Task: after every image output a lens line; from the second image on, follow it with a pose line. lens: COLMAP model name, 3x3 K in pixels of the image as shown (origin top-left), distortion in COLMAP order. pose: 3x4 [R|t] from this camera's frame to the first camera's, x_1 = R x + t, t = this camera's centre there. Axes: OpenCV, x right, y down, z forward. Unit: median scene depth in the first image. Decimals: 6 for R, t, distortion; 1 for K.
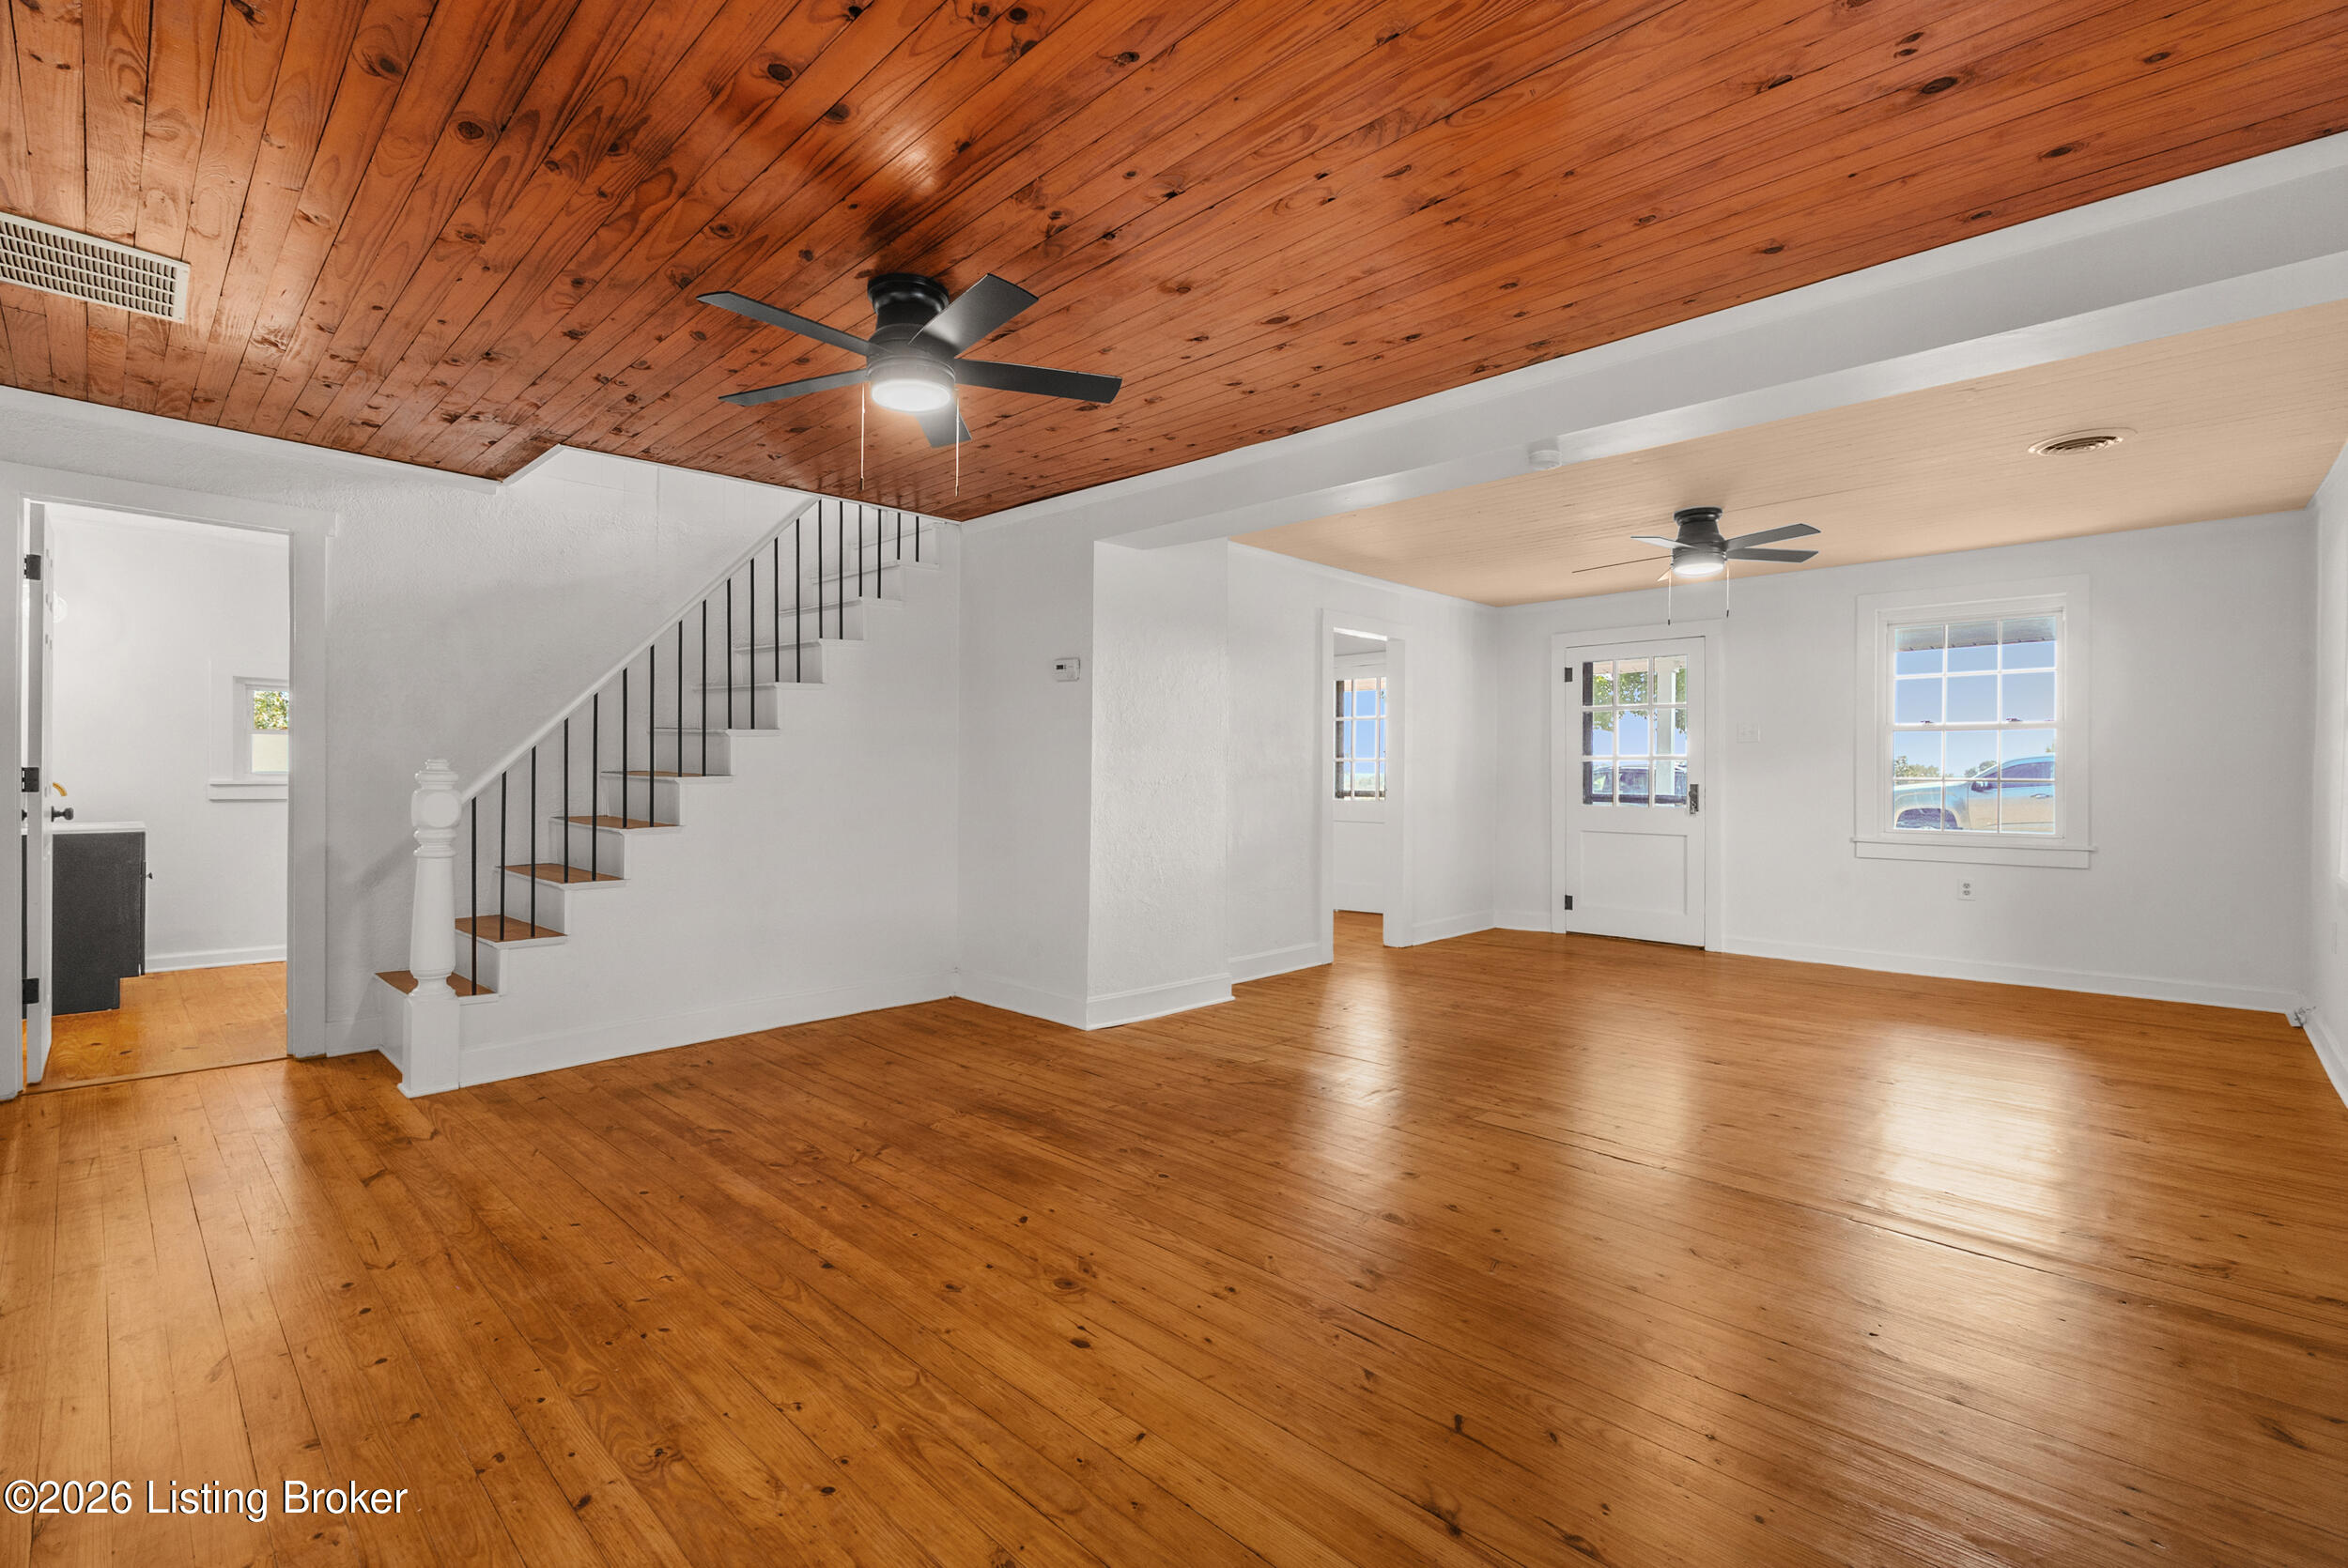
lens RADIAL K [[1026.4, 0, 1168.3], [0, 1026.4, 766.0], [0, 0, 1]] dist [-0.007833, 0.000335]
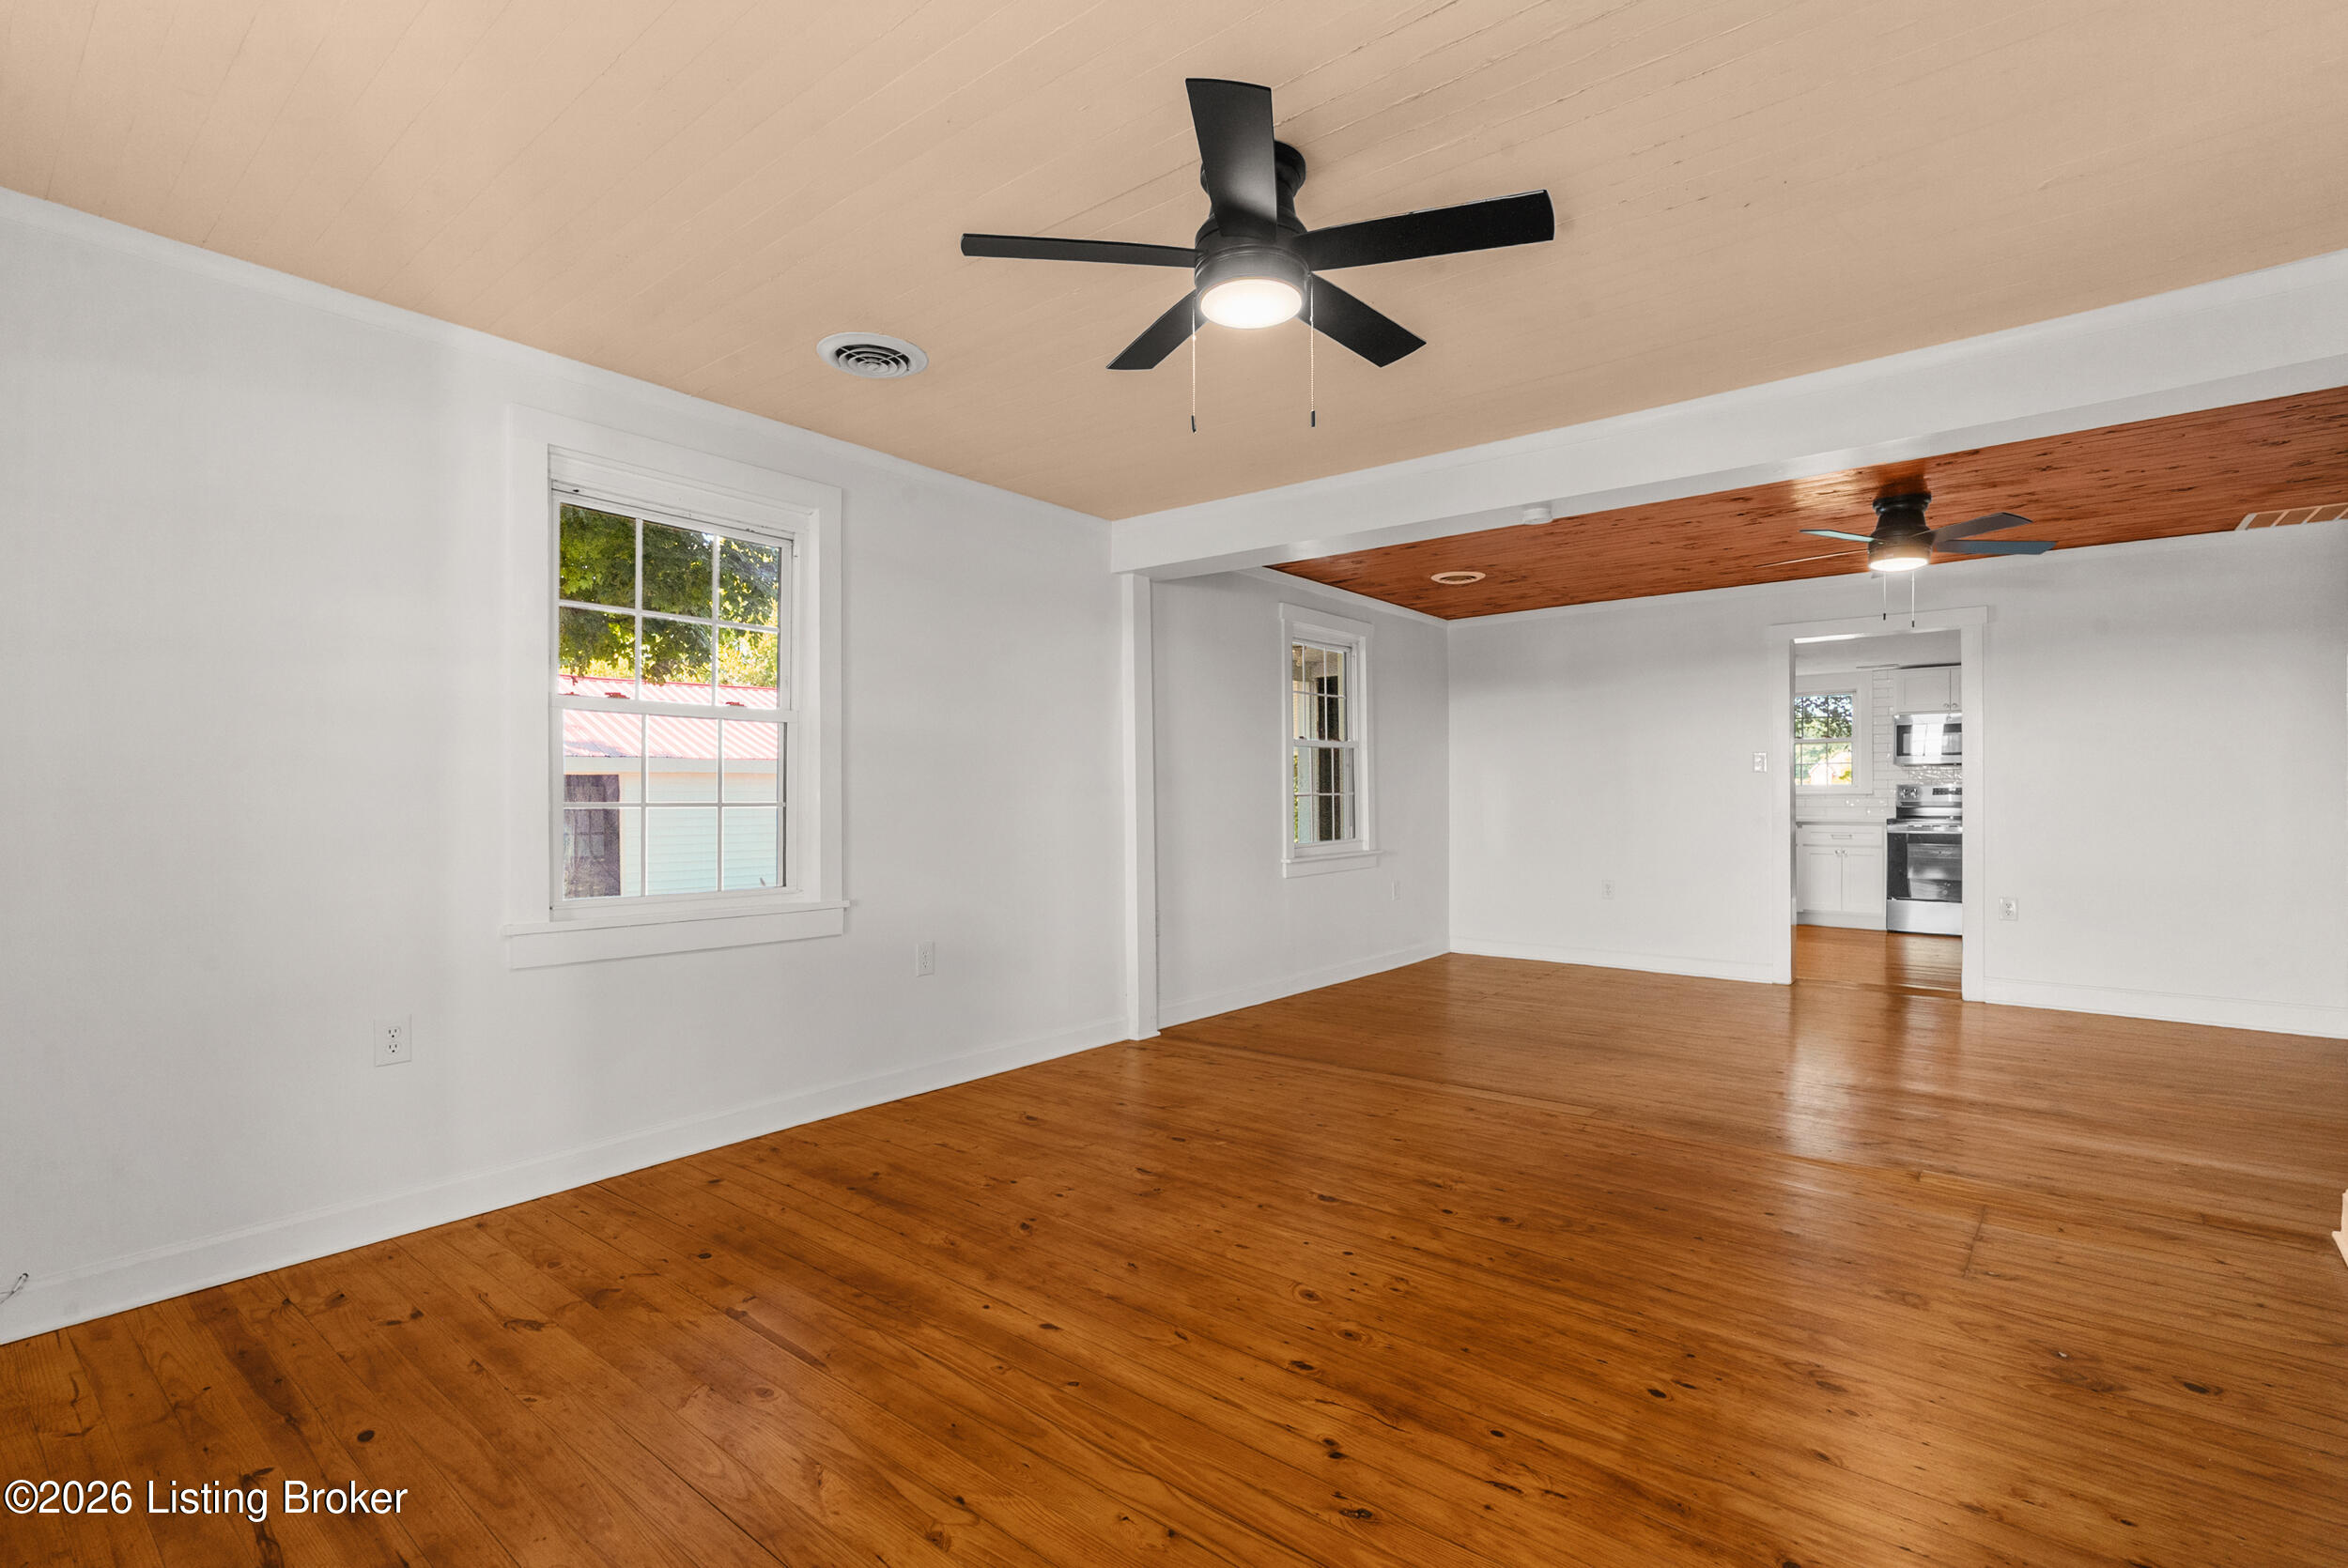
lens RADIAL K [[1055.8, 0, 1166.3], [0, 1055.8, 770.9], [0, 0, 1]] dist [-0.002077, -0.000384]
pose [[-0.995623, -0.004028, -0.093377, 0.859392], [-0.001190, 0.999536, -0.030421, 0.017610], [0.093456, -0.030177, -0.995166, 2.079871]]
